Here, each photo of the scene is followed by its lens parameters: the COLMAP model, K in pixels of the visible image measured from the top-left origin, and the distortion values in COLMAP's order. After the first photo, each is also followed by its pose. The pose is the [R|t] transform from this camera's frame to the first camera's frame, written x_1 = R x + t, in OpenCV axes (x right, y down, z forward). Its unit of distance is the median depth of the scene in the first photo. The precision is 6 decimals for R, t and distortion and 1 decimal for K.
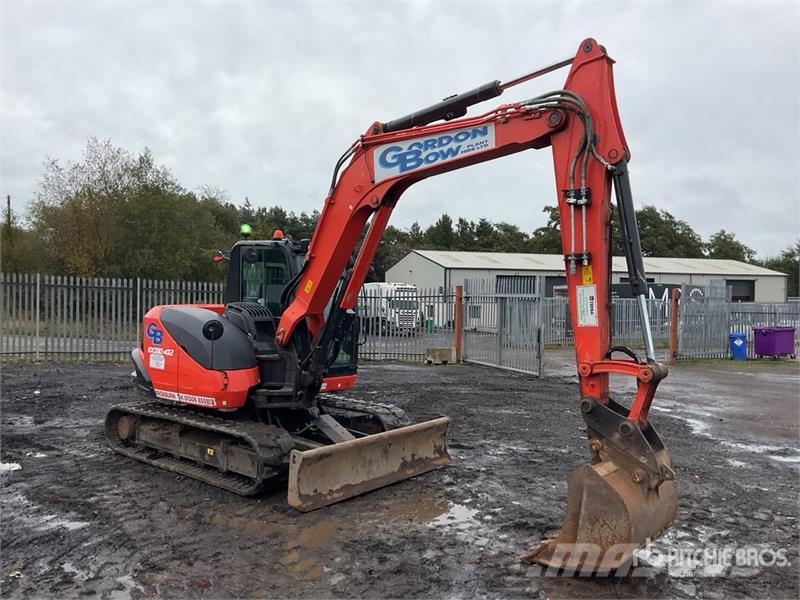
lens RADIAL K [[659.6, 0, 398.2], [0, 659.6, 298.1], [0, 0, 1]] dist [0.093375, -0.156072]
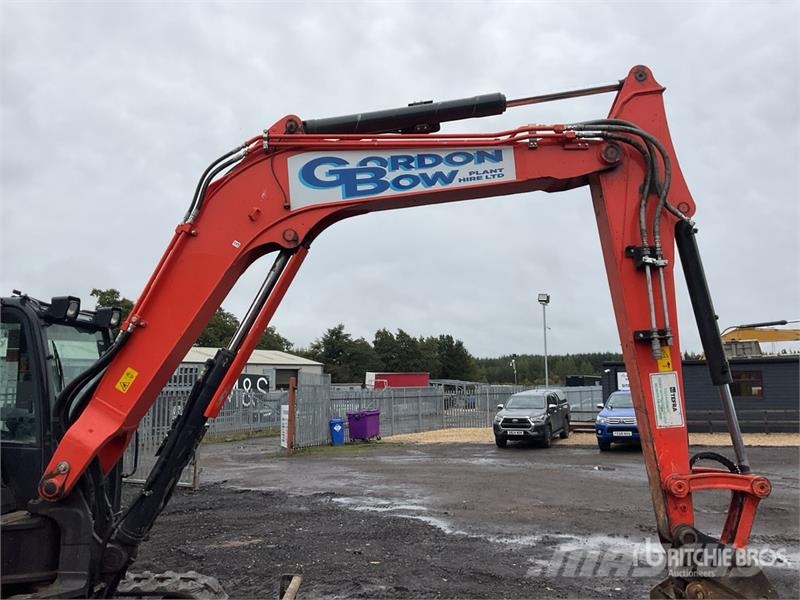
lens RADIAL K [[659.6, 0, 398.2], [0, 659.6, 298.1], [0, 0, 1]] dist [0.093375, -0.156072]
pose [[0.776912, 0.062706, 0.626479, -0.364592], [0.022196, 0.991682, -0.126787, -0.011462], [-0.629218, 0.112408, 0.769058, 0.503171]]
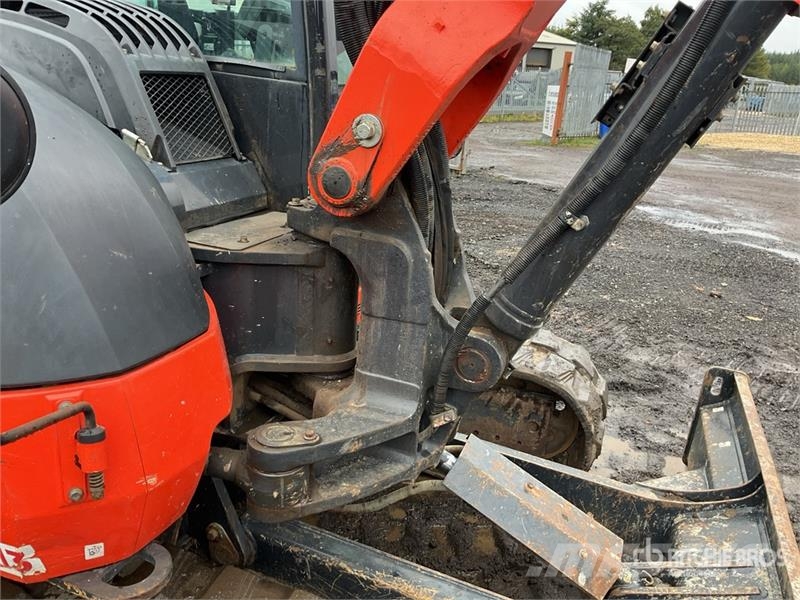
lens RADIAL K [[661.1, 0, 401.9], [0, 661.1, 298.1], [0, 0, 1]] dist [0.093808, -0.188793]
pose [[0.943060, -0.070743, 0.325013, -0.274285], [-0.043371, 0.942626, 0.331021, 0.036988], [-0.329783, -0.326269, 0.885885, 0.967655]]
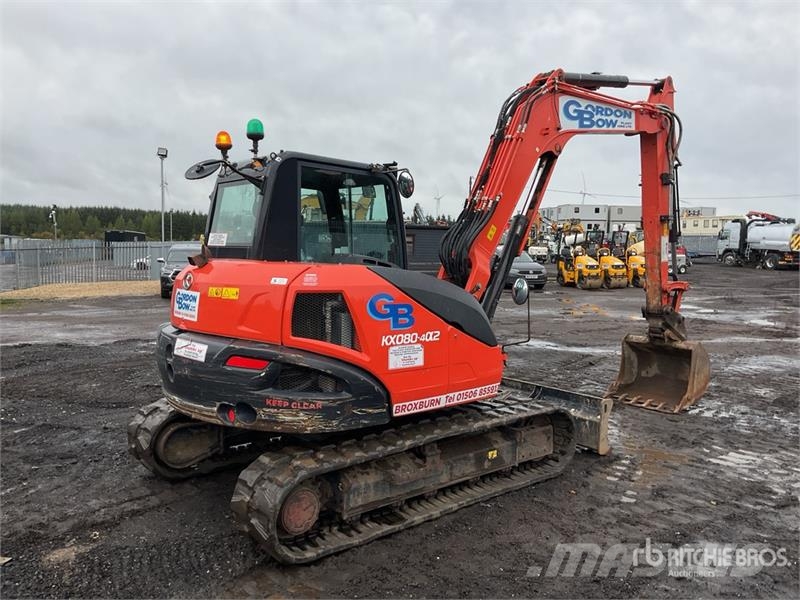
lens RADIAL K [[659.6, 0, 398.2], [0, 659.6, 298.1], [0, 0, 1]] dist [0.093375, -0.156072]
pose [[0.167231, -0.091044, 0.981705, -1.176653], [-0.005647, 0.995622, 0.093297, -0.014027], [-0.985902, -0.021146, 0.165985, 1.145200]]
